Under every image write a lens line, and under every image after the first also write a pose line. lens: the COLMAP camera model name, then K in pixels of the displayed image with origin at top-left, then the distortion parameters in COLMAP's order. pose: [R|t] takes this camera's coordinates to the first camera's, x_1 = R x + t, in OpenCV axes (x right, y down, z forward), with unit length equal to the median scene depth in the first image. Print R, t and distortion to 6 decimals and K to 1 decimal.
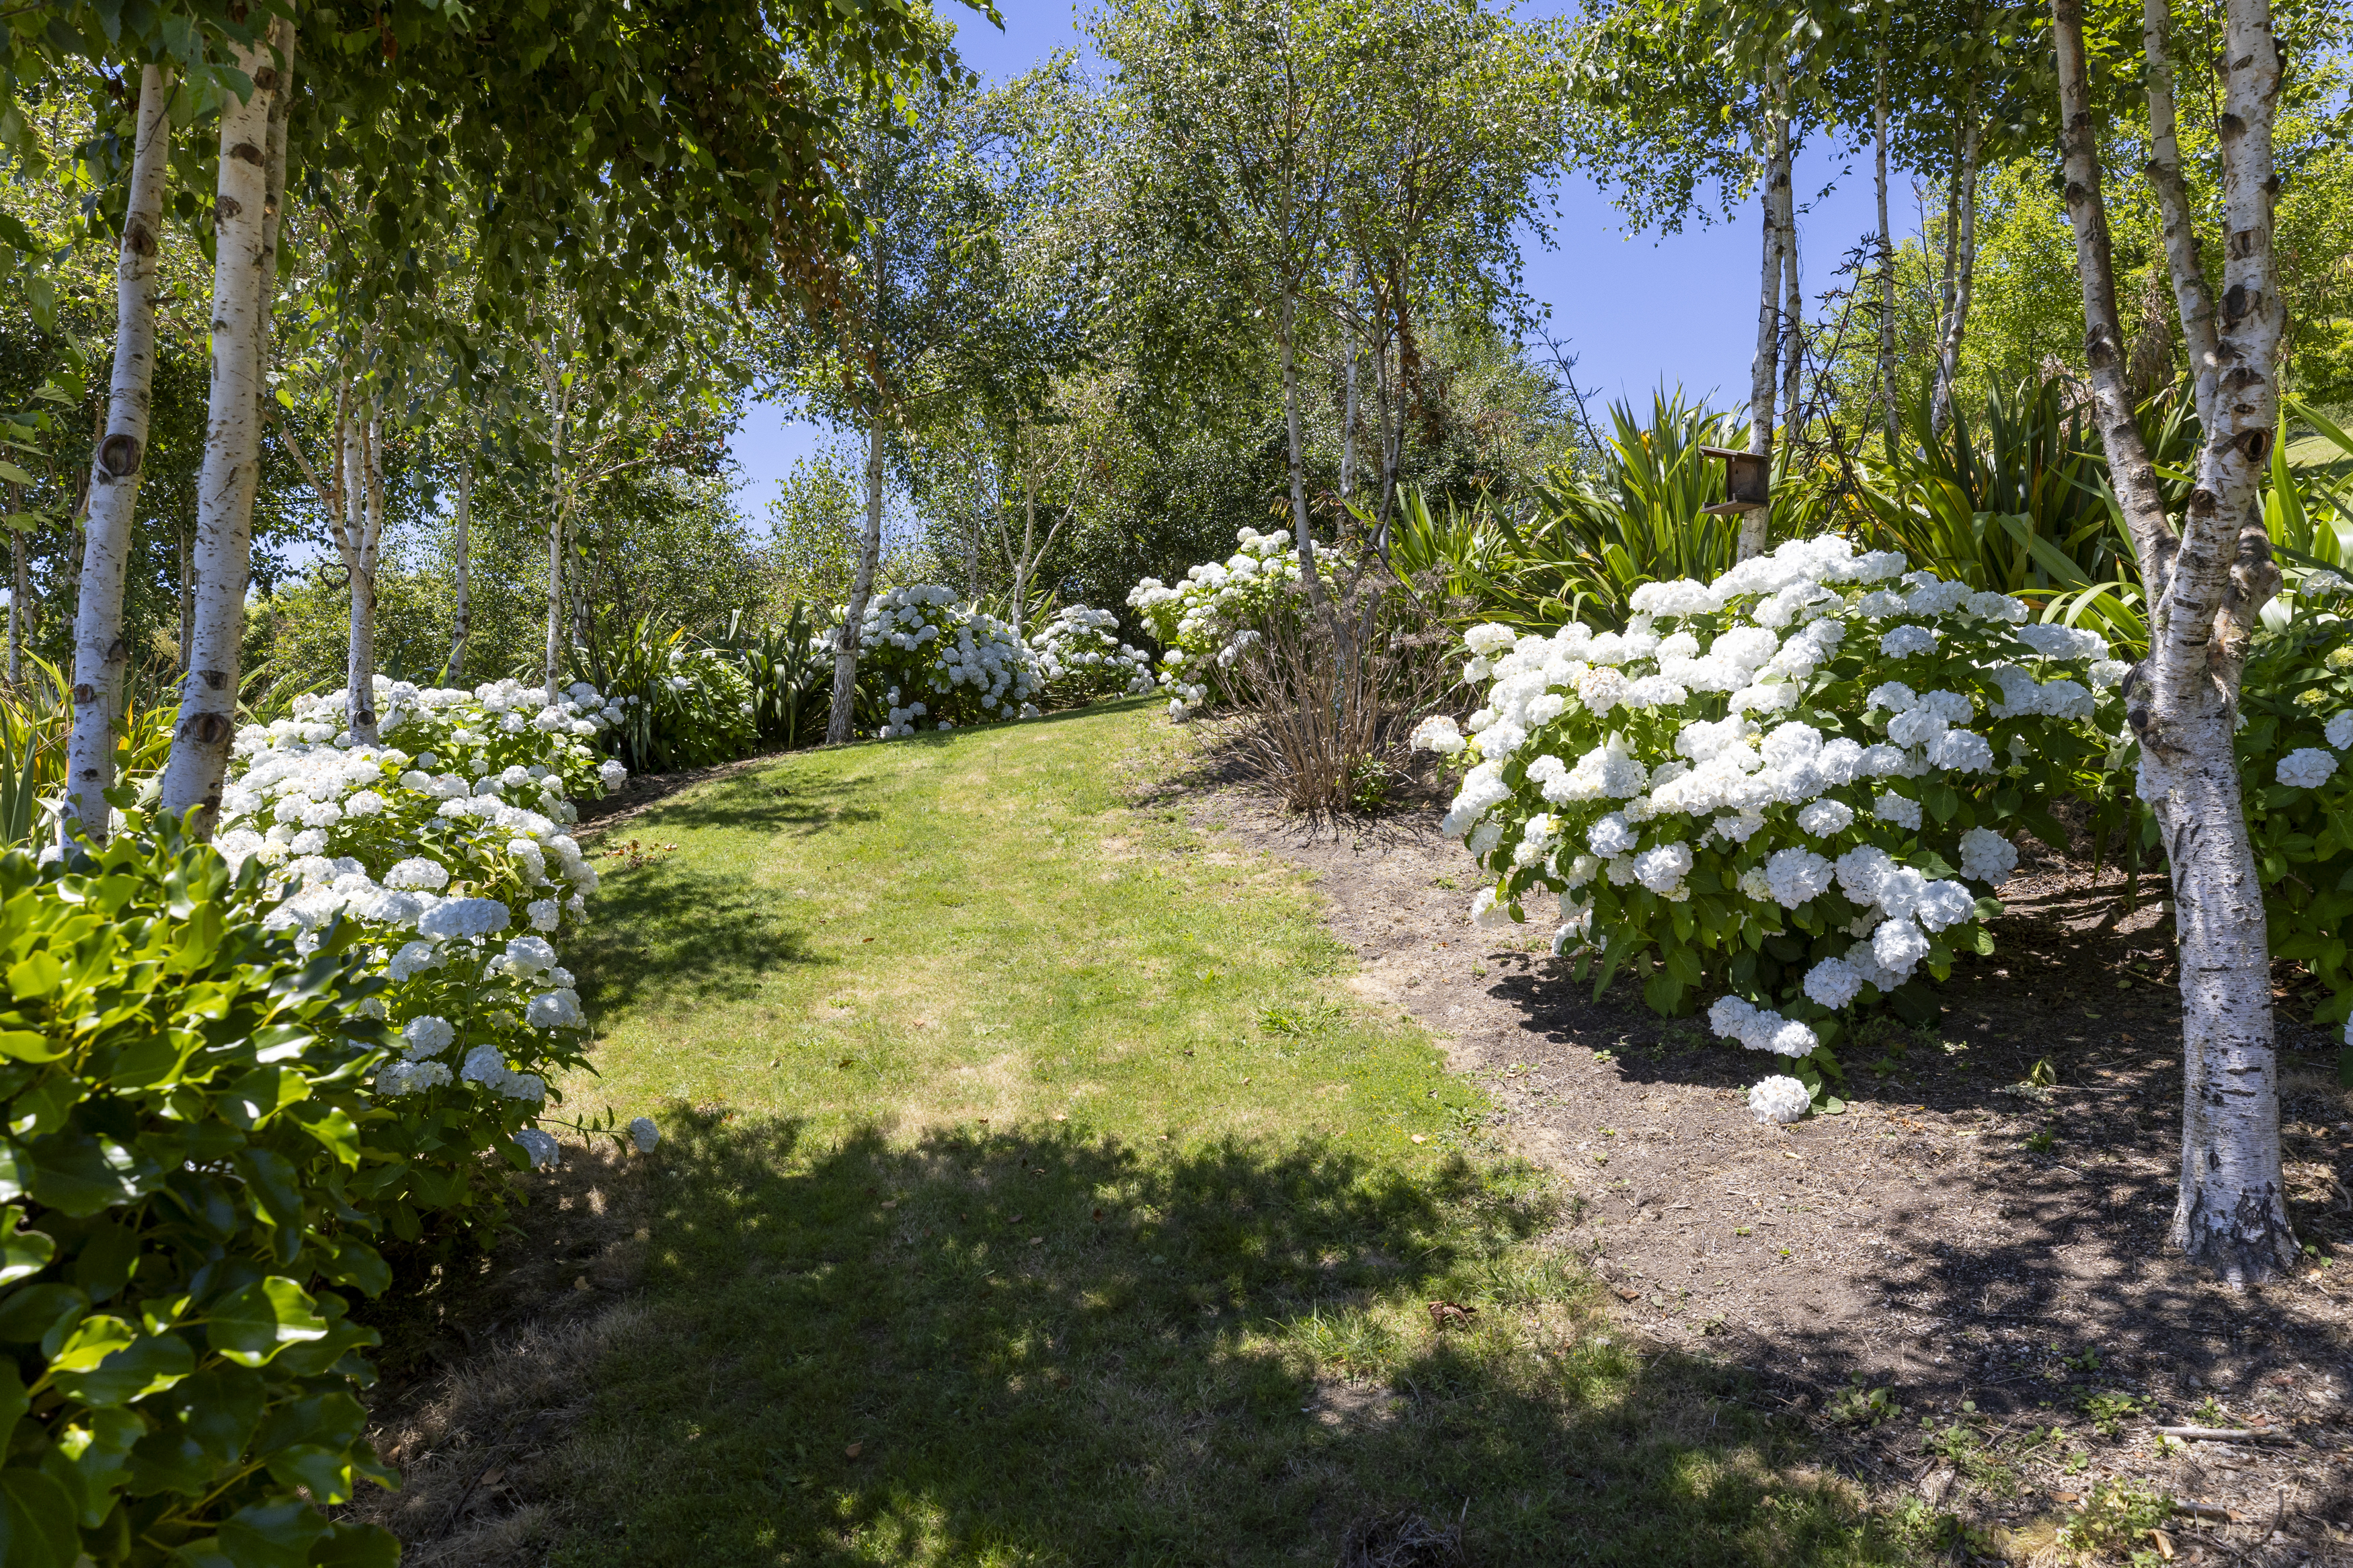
lens RADIAL K [[1573.0, 0, 1176.5], [0, 1573.0, 784.0], [0, 0, 1]] dist [0.000320, 0.000106]
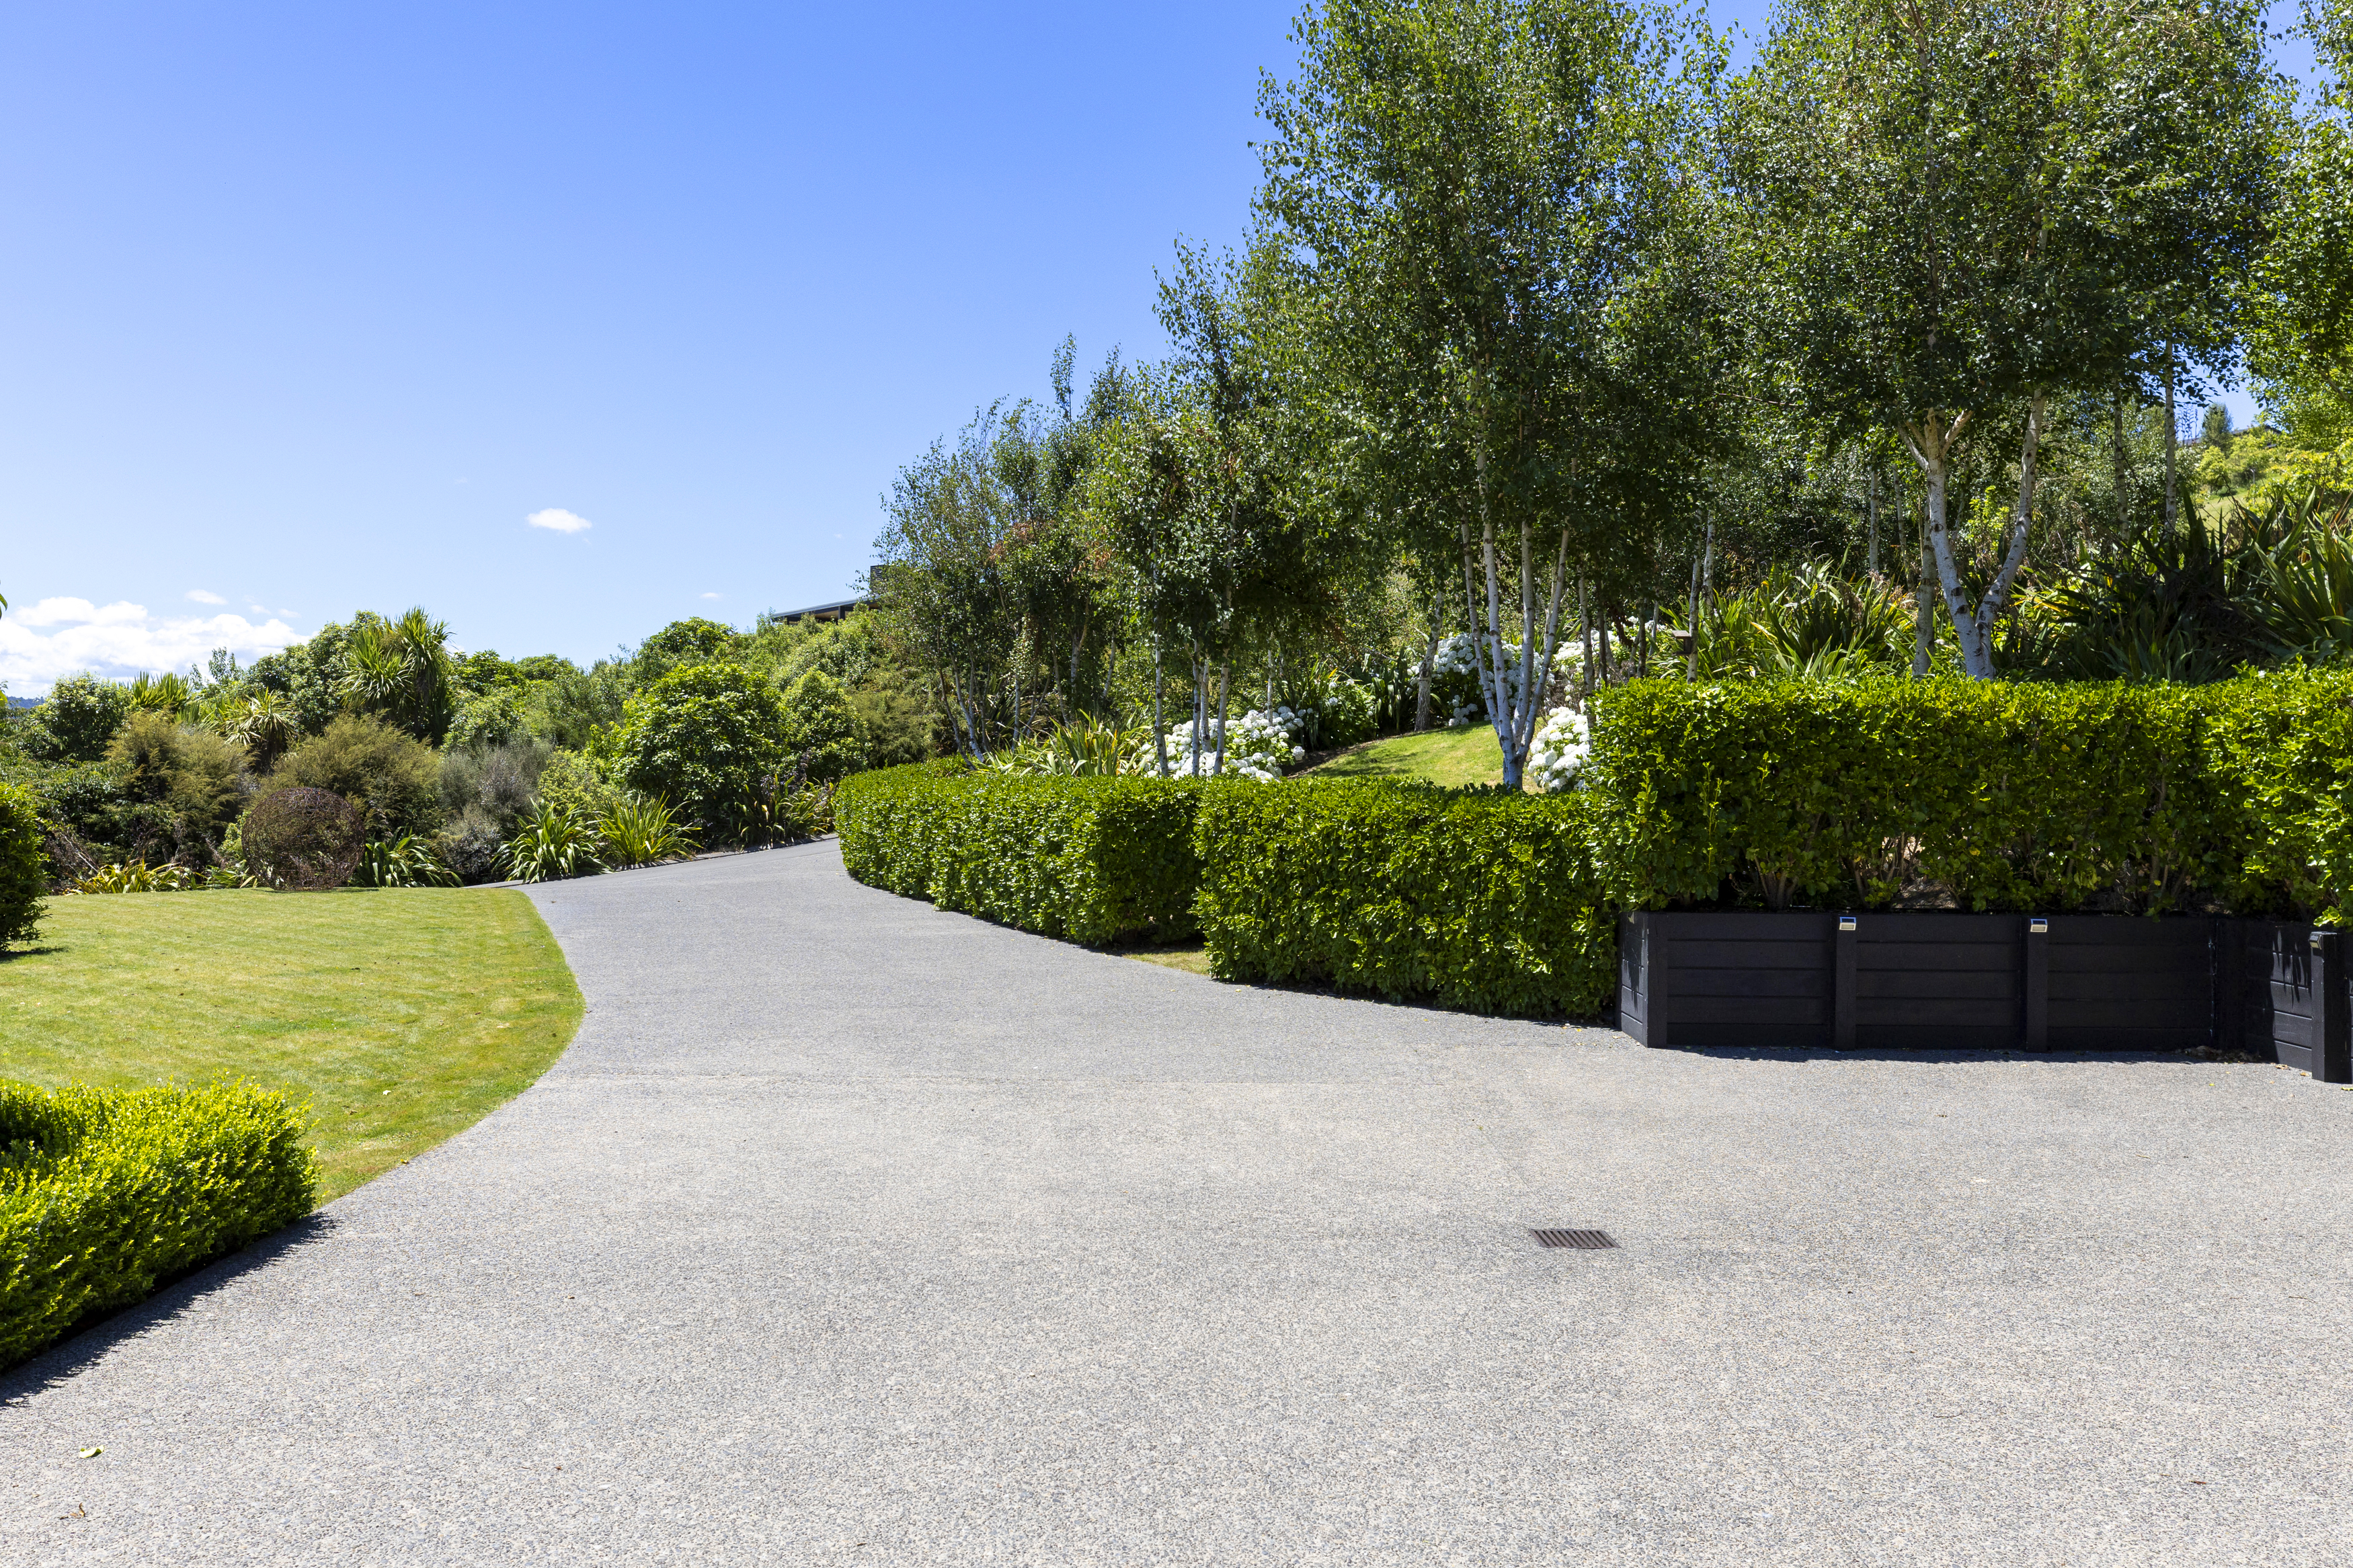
lens RADIAL K [[1995.6, 0, 1176.5], [0, 1995.6, 784.0], [0, 0, 1]] dist [-0.050732, -0.003200]
pose [[0.912342, -0.004677, -0.409402, 0.478083], [0.015650, 0.999602, 0.023458, -0.024402], [0.409130, -0.027809, 0.912052, -1.224610]]
